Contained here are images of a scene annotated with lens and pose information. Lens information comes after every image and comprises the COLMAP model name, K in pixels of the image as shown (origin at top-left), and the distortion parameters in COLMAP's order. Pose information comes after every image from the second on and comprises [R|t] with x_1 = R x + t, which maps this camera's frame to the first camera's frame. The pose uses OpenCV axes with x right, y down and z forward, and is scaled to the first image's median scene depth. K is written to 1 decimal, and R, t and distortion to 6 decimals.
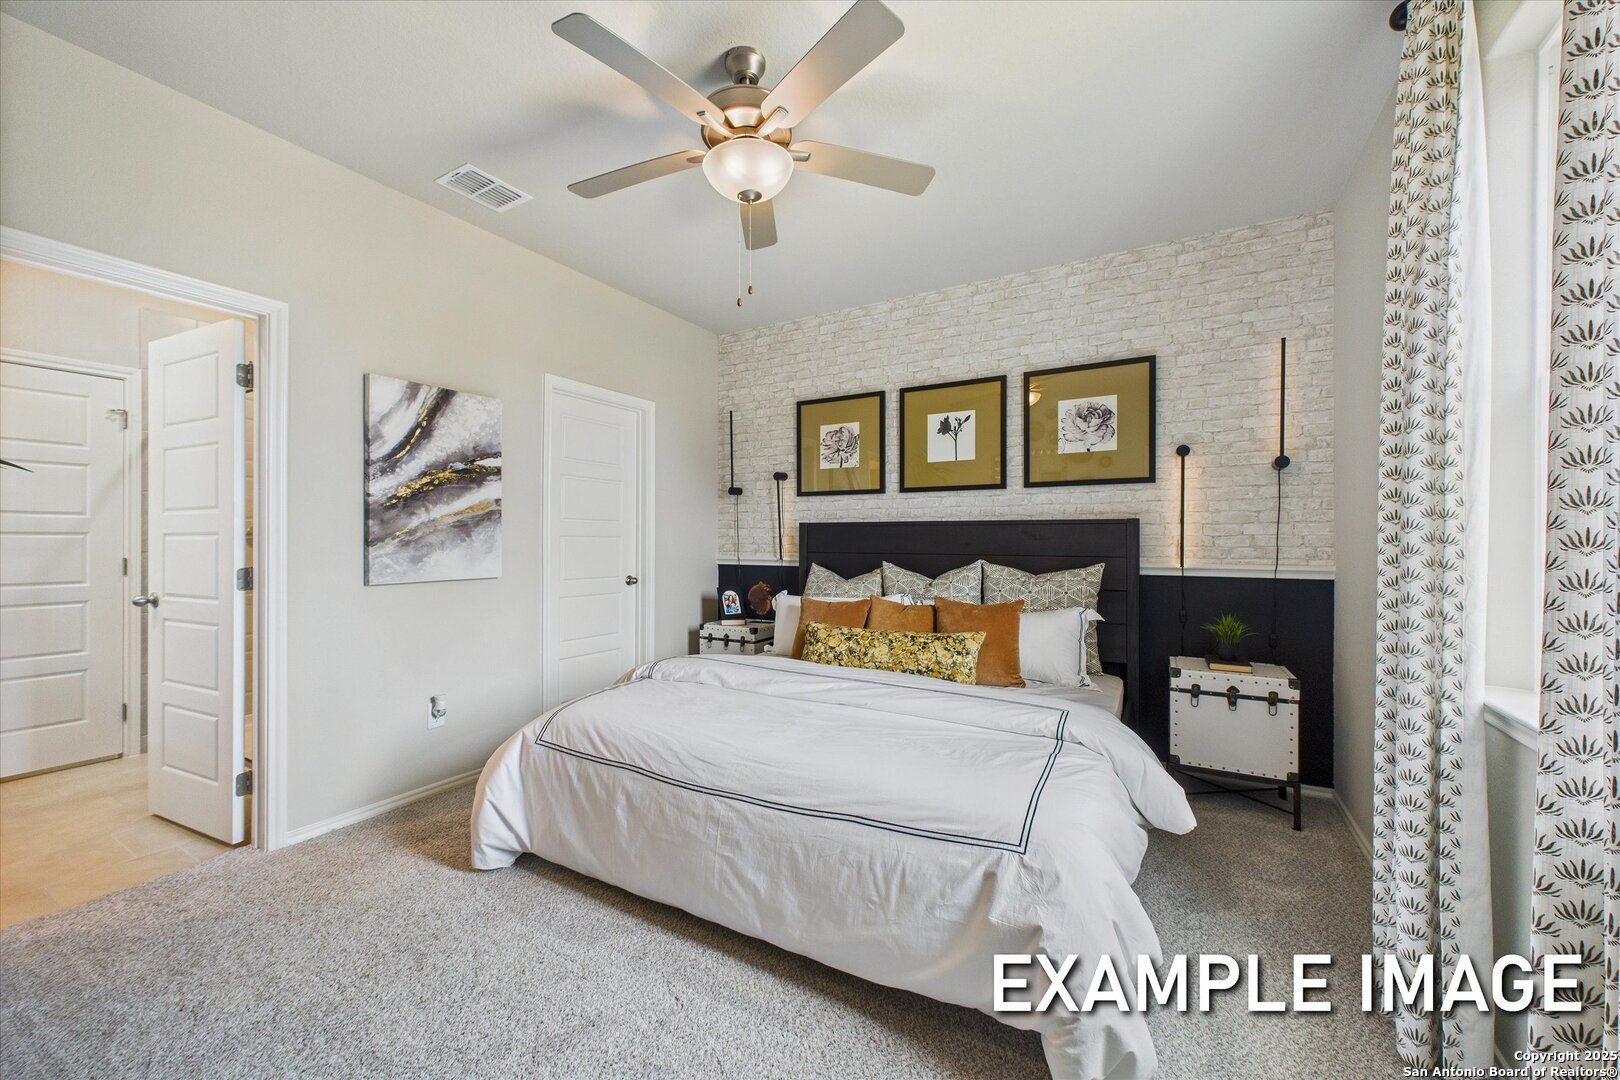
lens RADIAL K [[622.5, 0, 810.6], [0, 622.5, 537.7], [0, 0, 1]] dist [0.002401, 0.000331]
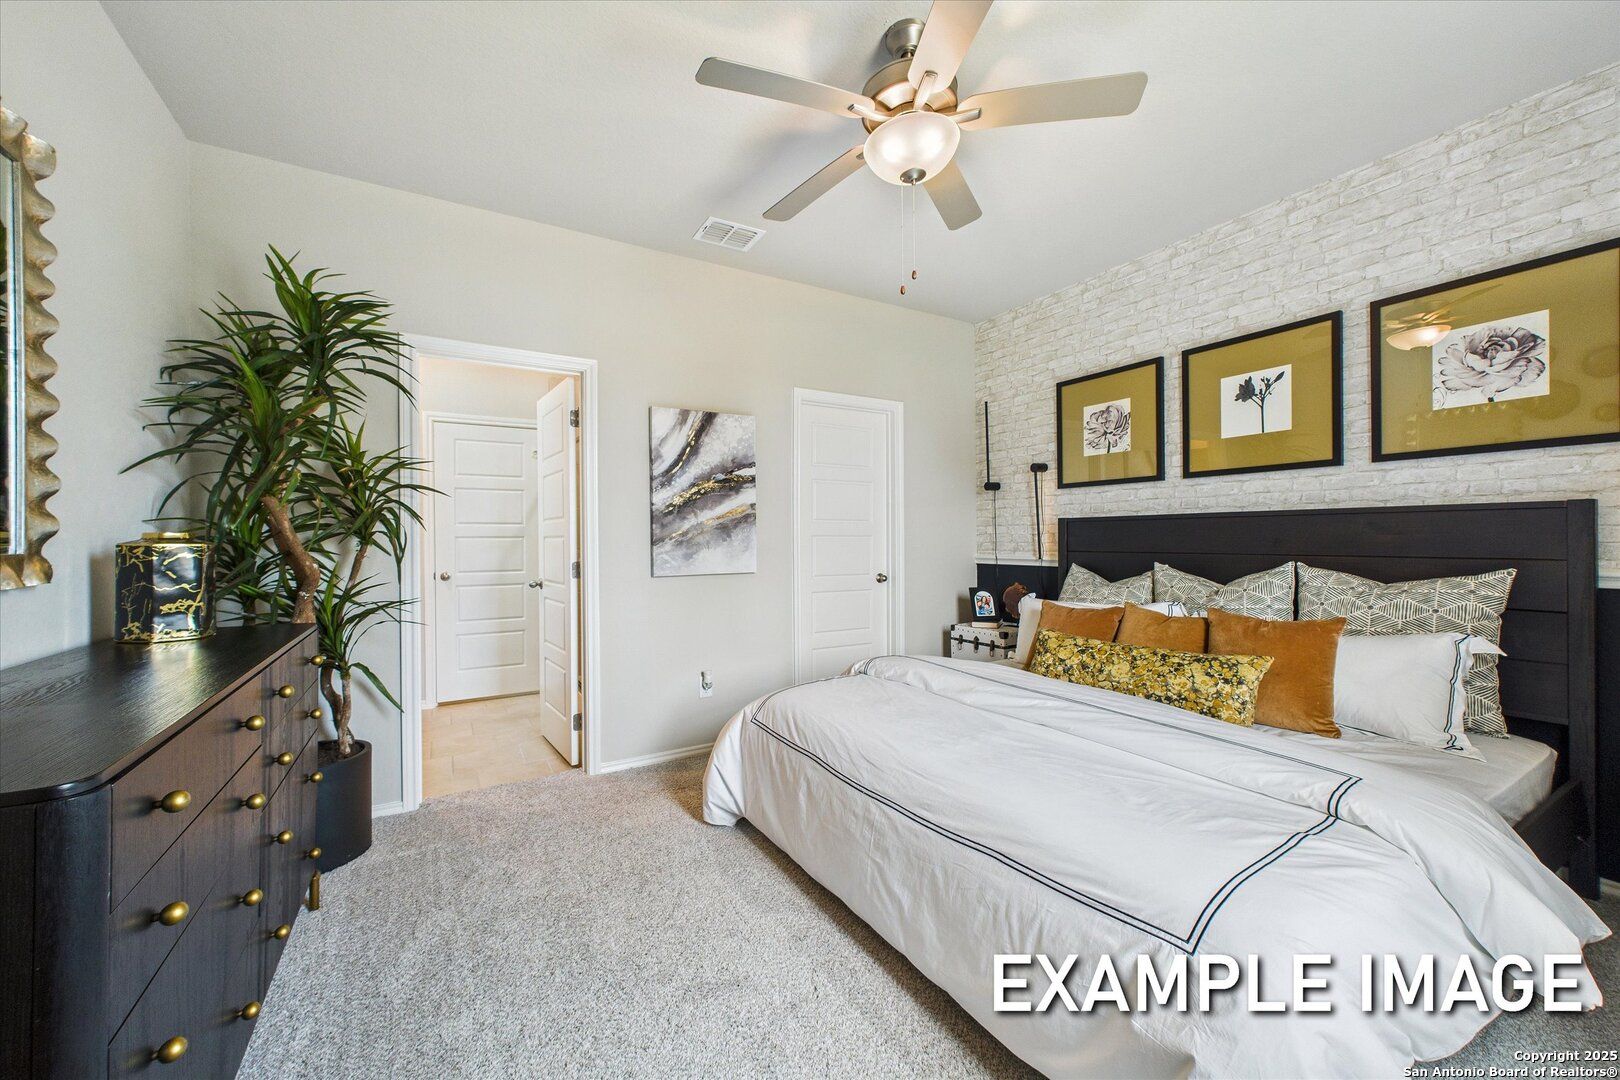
lens RADIAL K [[622.5, 0, 811.0], [0, 622.5, 540.2], [0, 0, 1]] dist [0.002401, 0.000331]
pose [[0.872522, -0.005988, -0.488537, 0.157246], [0.009299, 0.999947, 0.004350, 0.000916], [0.488486, -0.008338, 0.872532, 0.062975]]
